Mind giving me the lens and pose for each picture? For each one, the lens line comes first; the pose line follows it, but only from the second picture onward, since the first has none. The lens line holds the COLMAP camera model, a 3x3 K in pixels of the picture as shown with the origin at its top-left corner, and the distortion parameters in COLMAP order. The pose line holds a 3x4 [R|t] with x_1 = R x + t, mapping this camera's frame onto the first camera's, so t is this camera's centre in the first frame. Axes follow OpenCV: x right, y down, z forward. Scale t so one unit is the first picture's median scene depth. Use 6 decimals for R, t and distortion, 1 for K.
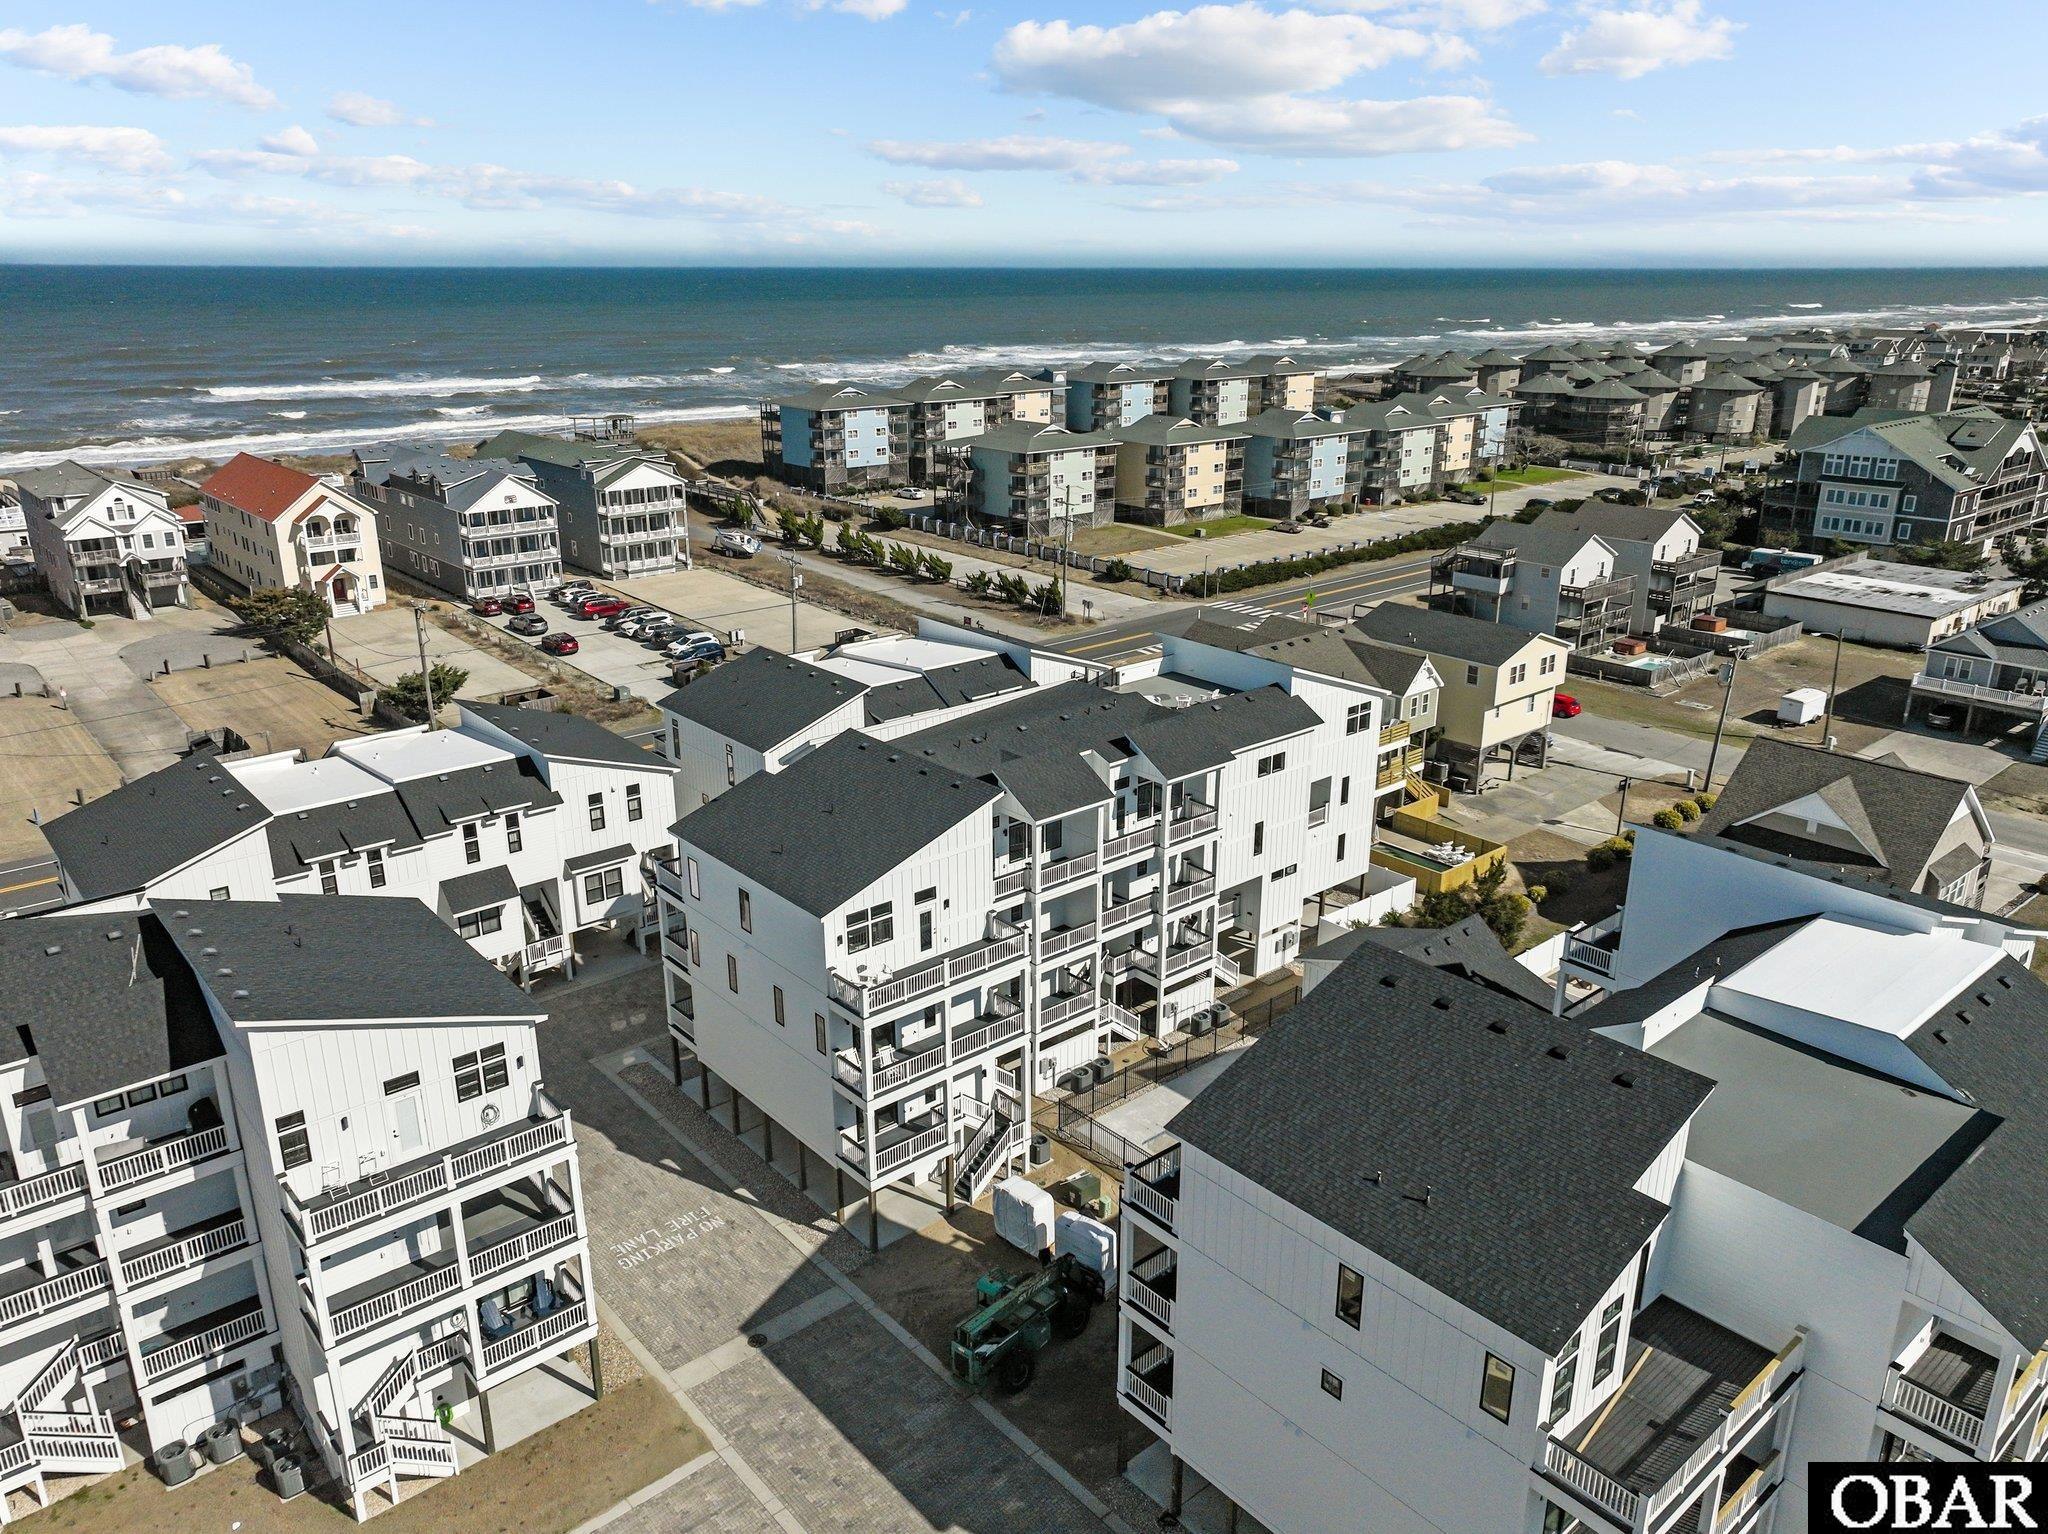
lens RADIAL K [[1439.4, 0, 1024.0], [0, 1439.4, 767.0], [0, 0, 1]] dist [-0.000809, 0.011367]
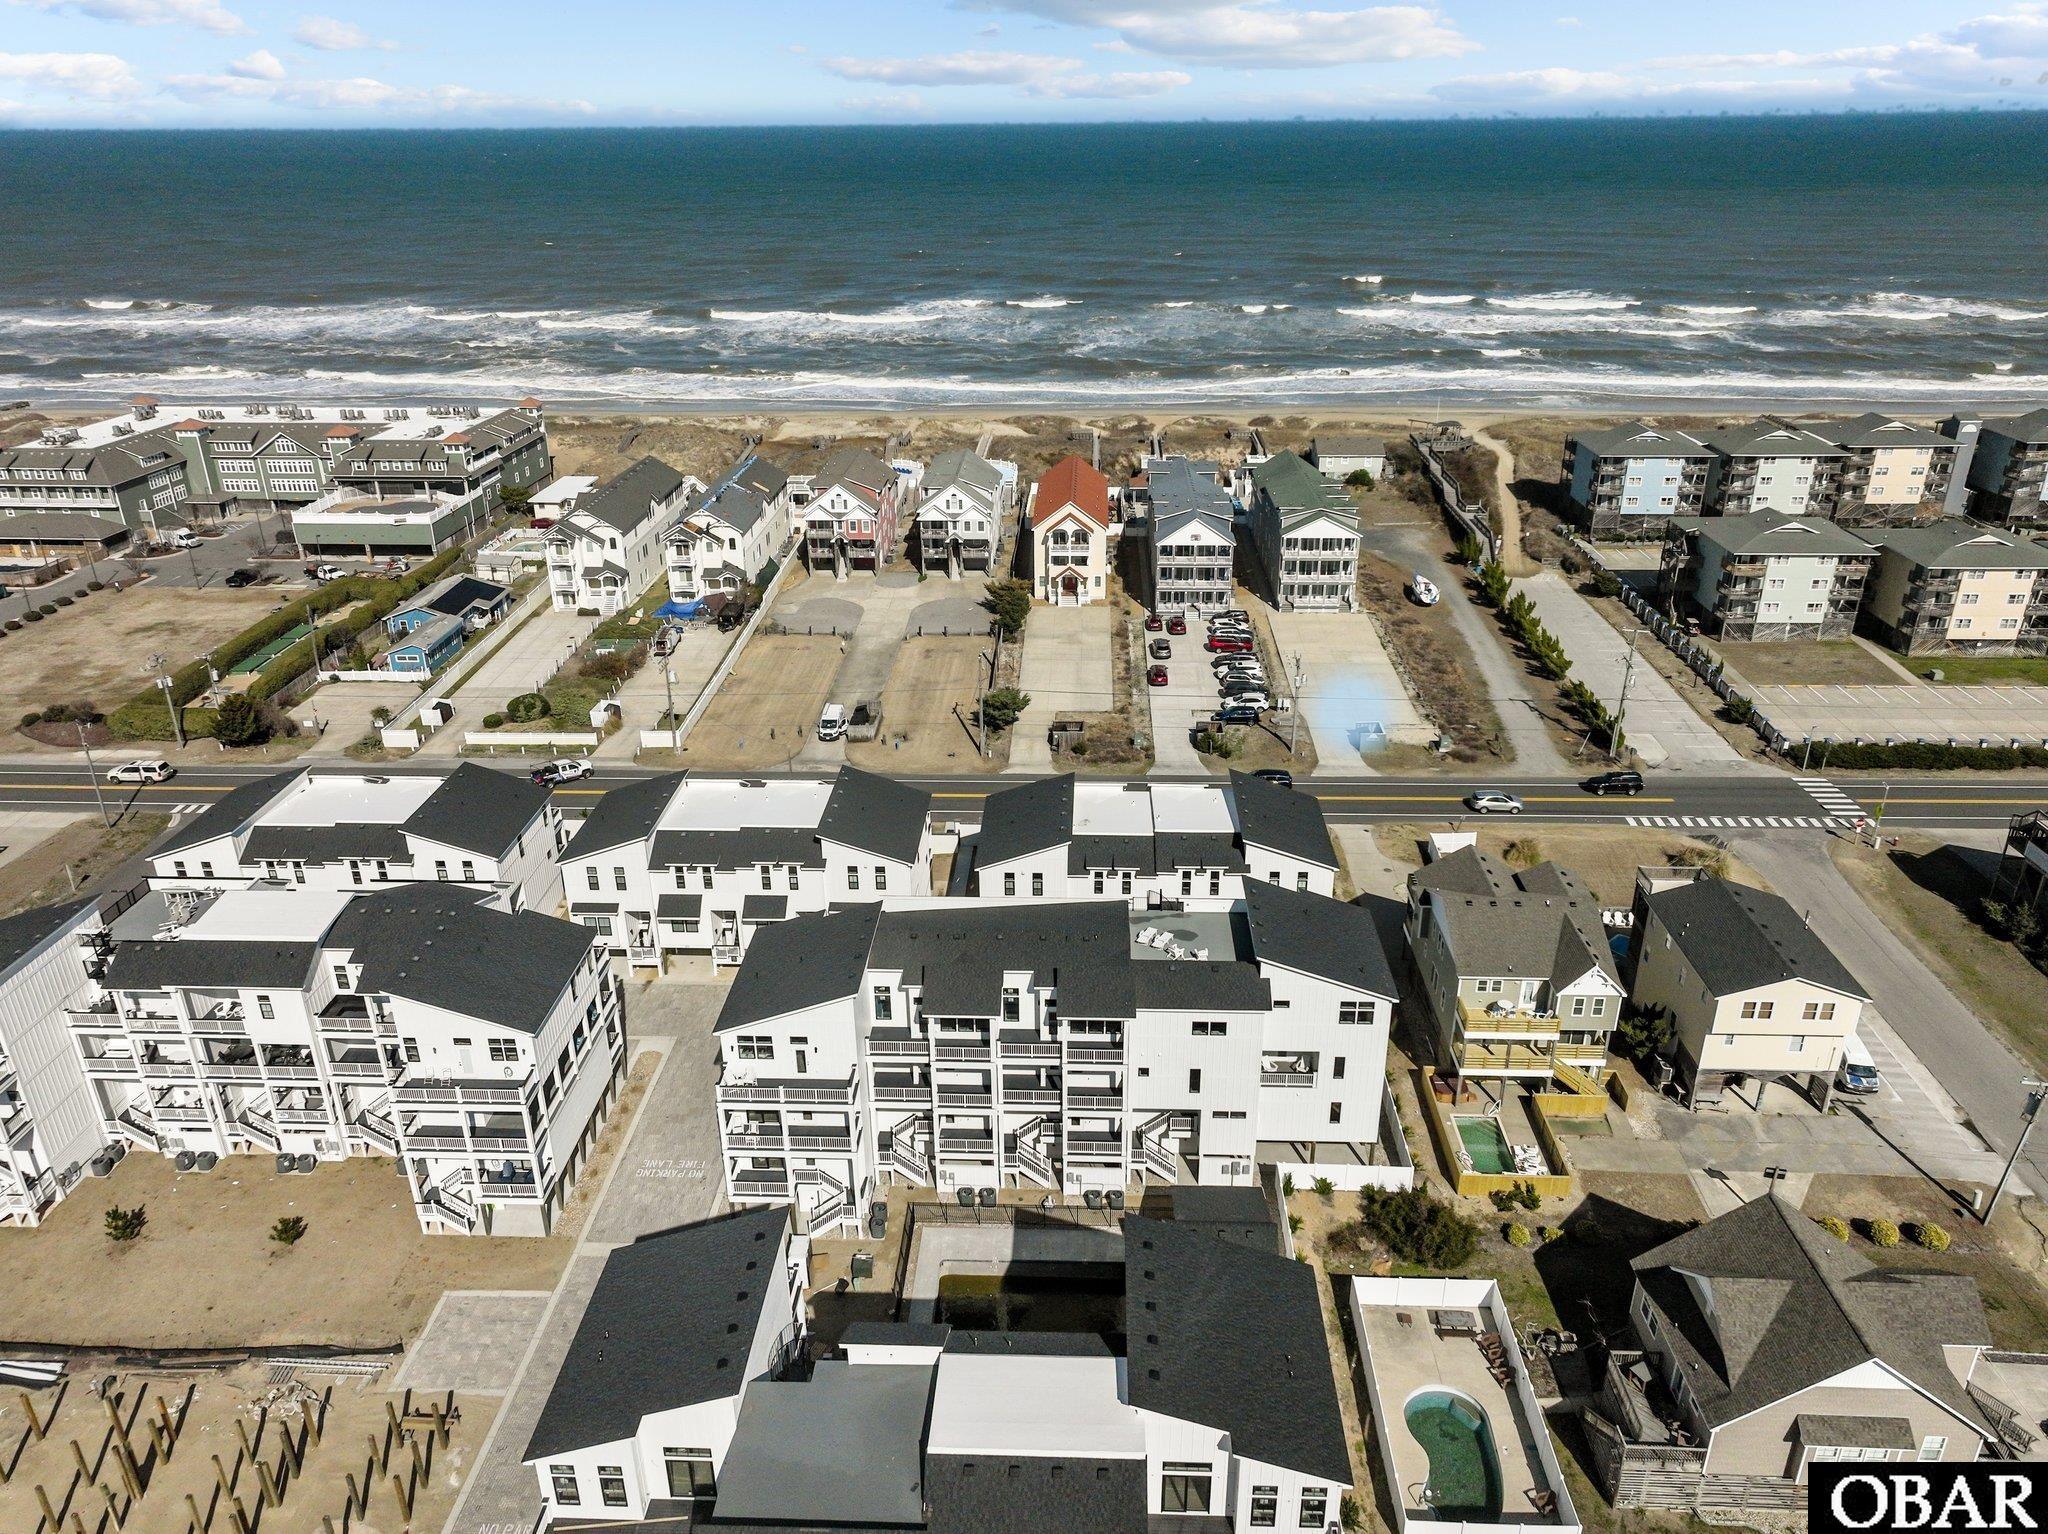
lens RADIAL K [[1393.2, 0, 1024.0], [0, 1393.2, 767.0], [0, 0, 1]] dist [-0.004477, 0.002302]
pose [[0.738191, 0.271860, -0.617387, 0.537104], [-0.216791, 0.962257, 0.164510, -0.276150], [0.638808, 0.012404, 0.769266, 0.011159]]
